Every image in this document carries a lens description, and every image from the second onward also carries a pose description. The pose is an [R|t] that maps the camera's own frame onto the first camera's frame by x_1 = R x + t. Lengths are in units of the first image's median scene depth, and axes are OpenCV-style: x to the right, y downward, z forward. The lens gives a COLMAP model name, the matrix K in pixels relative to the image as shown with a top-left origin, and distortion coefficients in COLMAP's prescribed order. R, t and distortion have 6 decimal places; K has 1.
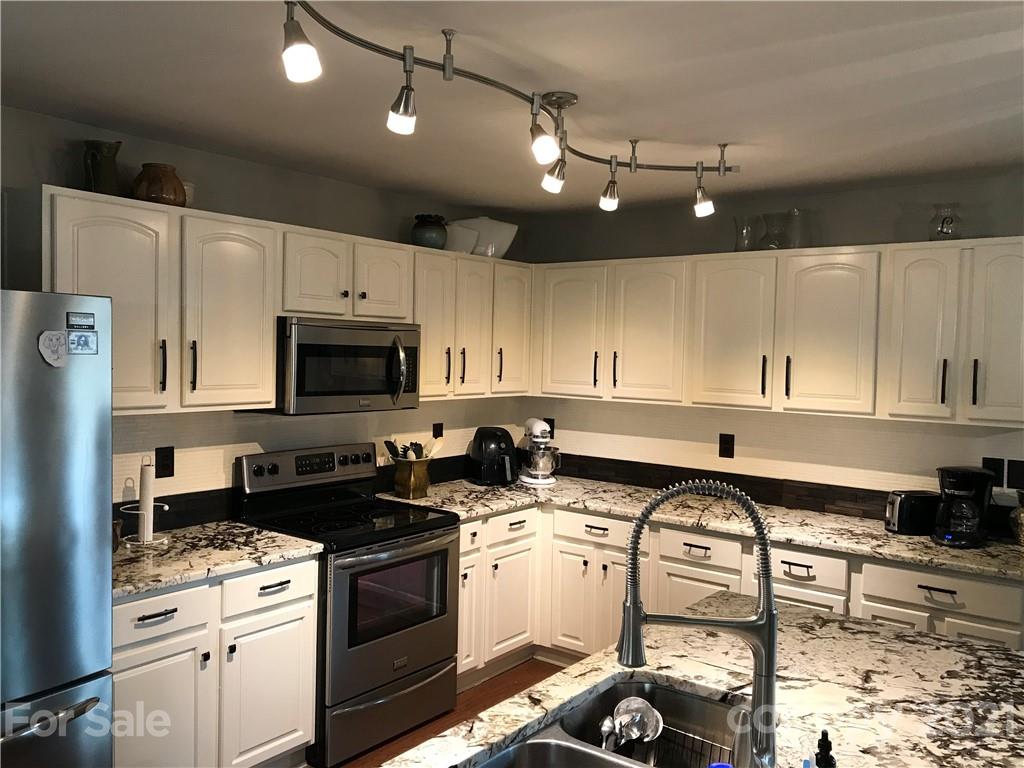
lens RADIAL K [[833.3, 0, 507.3], [0, 833.3, 382.8], [0, 0, 1]] dist [0.053157, -0.066369]
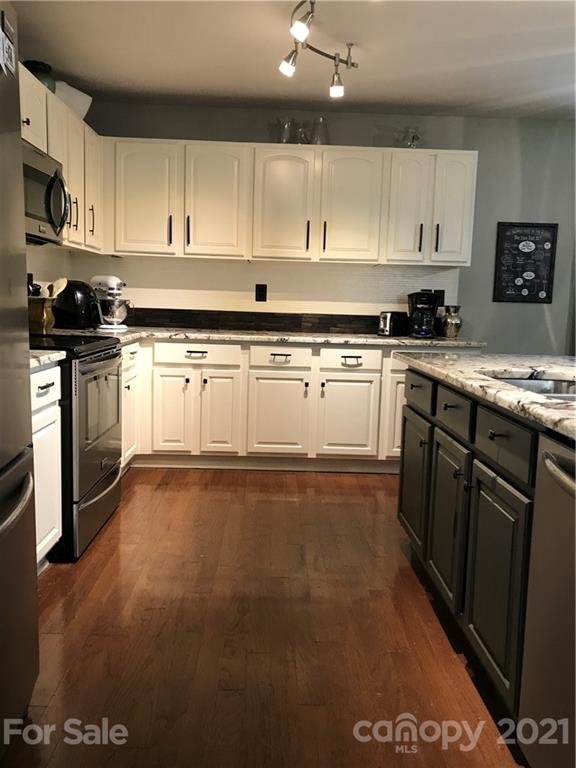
lens RADIAL K [[625.0, 0, 290.2], [0, 625.0, 380.5], [0, 0, 1]] dist [0.053157, -0.066369]
pose [[0.772968, -0.079351, 0.629464, -0.424023], [0.013634, 0.993996, 0.108563, 0.125051], [-0.634299, -0.075334, 0.769409, 0.182305]]
